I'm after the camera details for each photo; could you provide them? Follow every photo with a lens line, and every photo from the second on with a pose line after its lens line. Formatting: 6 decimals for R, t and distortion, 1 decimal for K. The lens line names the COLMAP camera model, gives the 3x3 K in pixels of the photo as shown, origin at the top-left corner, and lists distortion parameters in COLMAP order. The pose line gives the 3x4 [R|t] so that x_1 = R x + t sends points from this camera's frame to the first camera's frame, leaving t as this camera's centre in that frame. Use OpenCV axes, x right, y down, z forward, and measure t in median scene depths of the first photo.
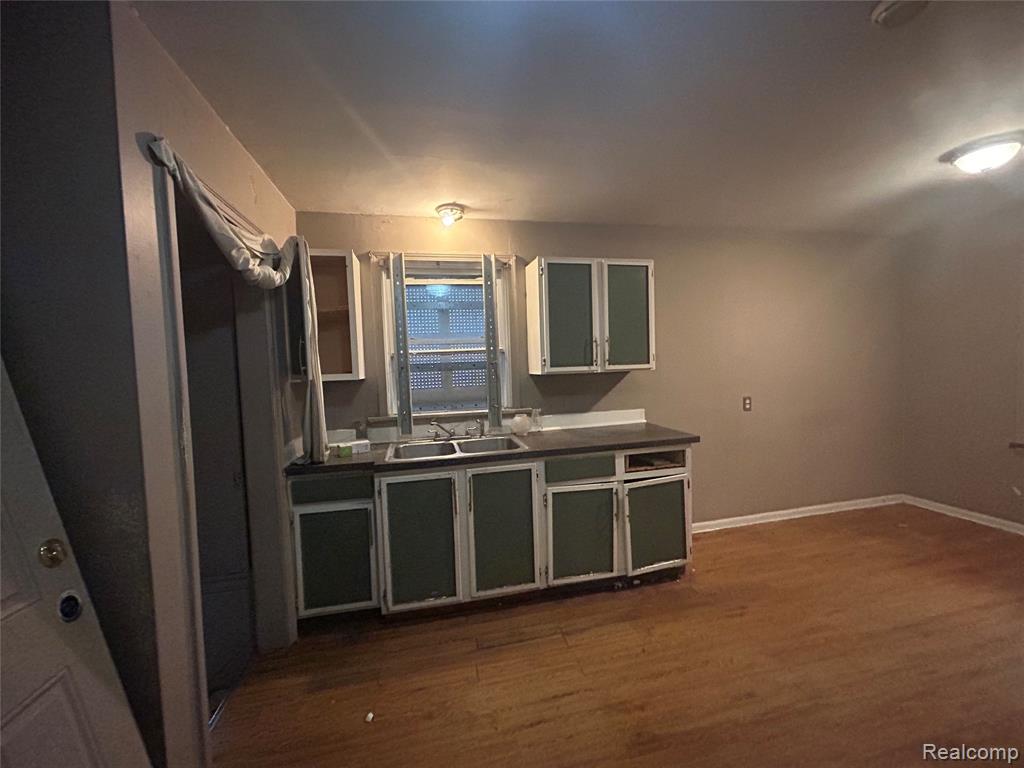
lens RADIAL K [[410.1, 0, 516.5], [0, 410.1, 384.1], [0, 0, 1]] dist [-0.001543, 0.000717]
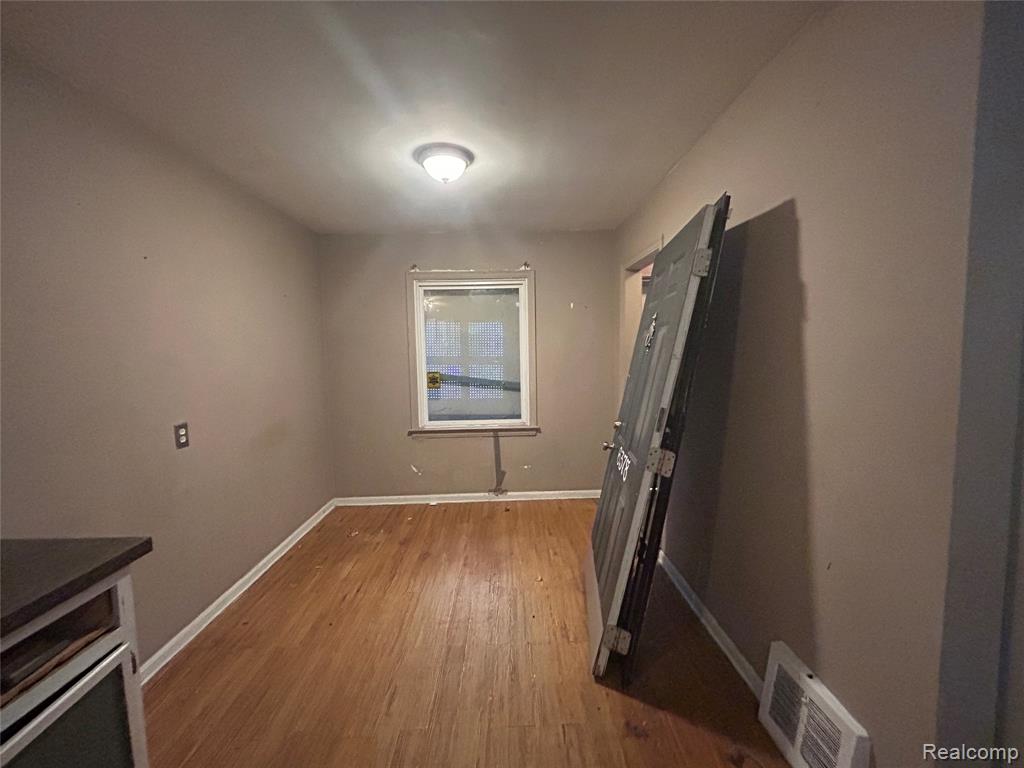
lens RADIAL K [[410.1, 0, 513.1], [0, 410.1, 382.2], [0, 0, 1]] dist [-0.001543, 0.000717]
pose [[0.197180, -0.044262, 0.979368, 0.101529], [0.052911, 0.998005, 0.034452, -0.028914], [-0.978938, 0.045026, 0.199129, 0.505882]]
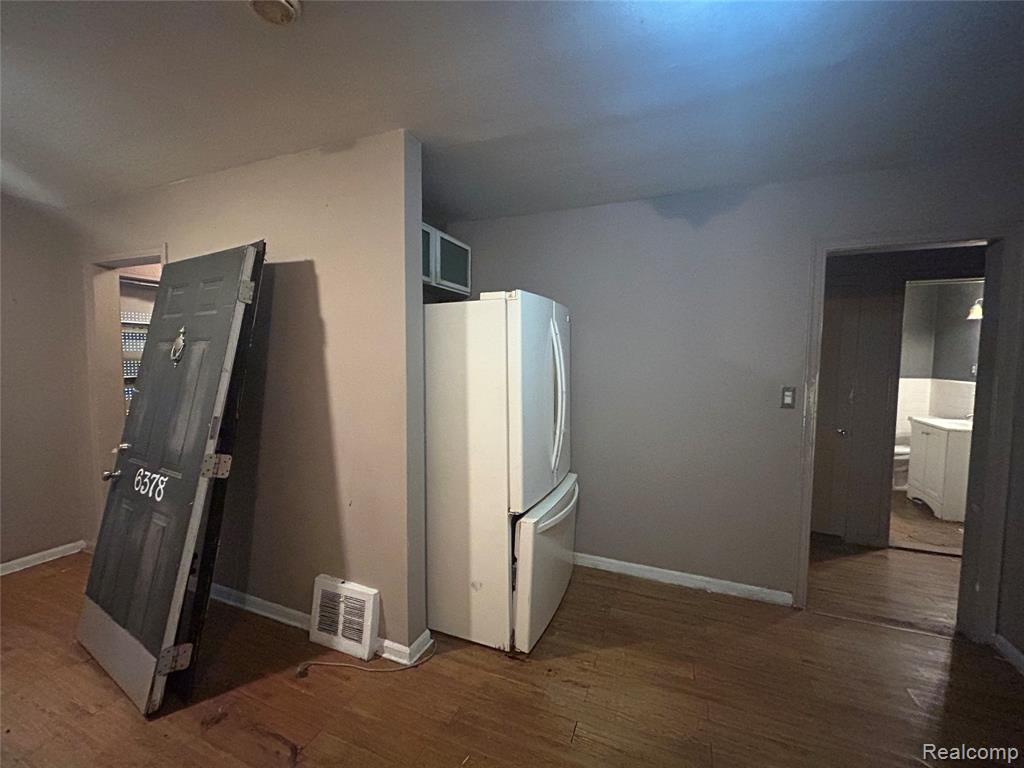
lens RADIAL K [[410.1, 0, 512.7], [0, 410.1, 383.5], [0, 0, 1]] dist [-0.001543, 0.000717]
pose [[-0.825093, -0.002329, 0.564992, -0.038475], [0.046036, 0.996389, 0.071337, -0.037417], [-0.563118, 0.084869, -0.822007, 0.685287]]
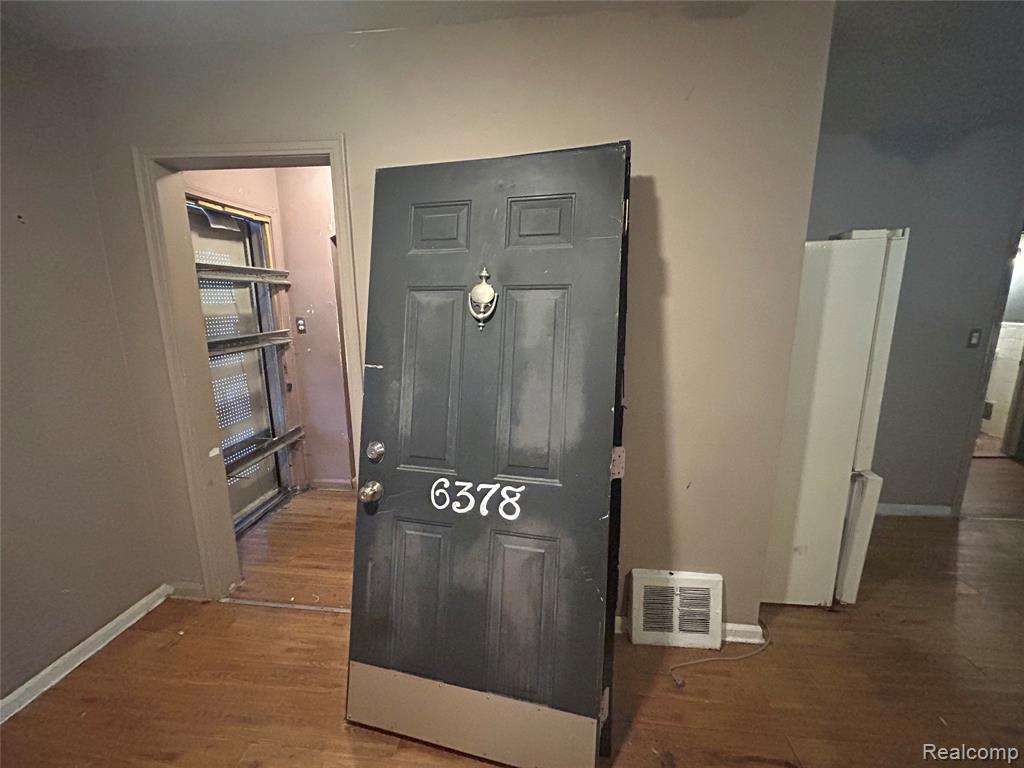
lens RADIAL K [[410.1, 0, 513.3], [0, 410.1, 383.6], [0, 0, 1]] dist [-0.001543, 0.000717]
pose [[-0.948934, -0.014035, 0.315162, 0.707201], [0.057211, 0.974789, 0.215670, -0.084717], [-0.310243, 0.222687, -0.924208, 0.893039]]
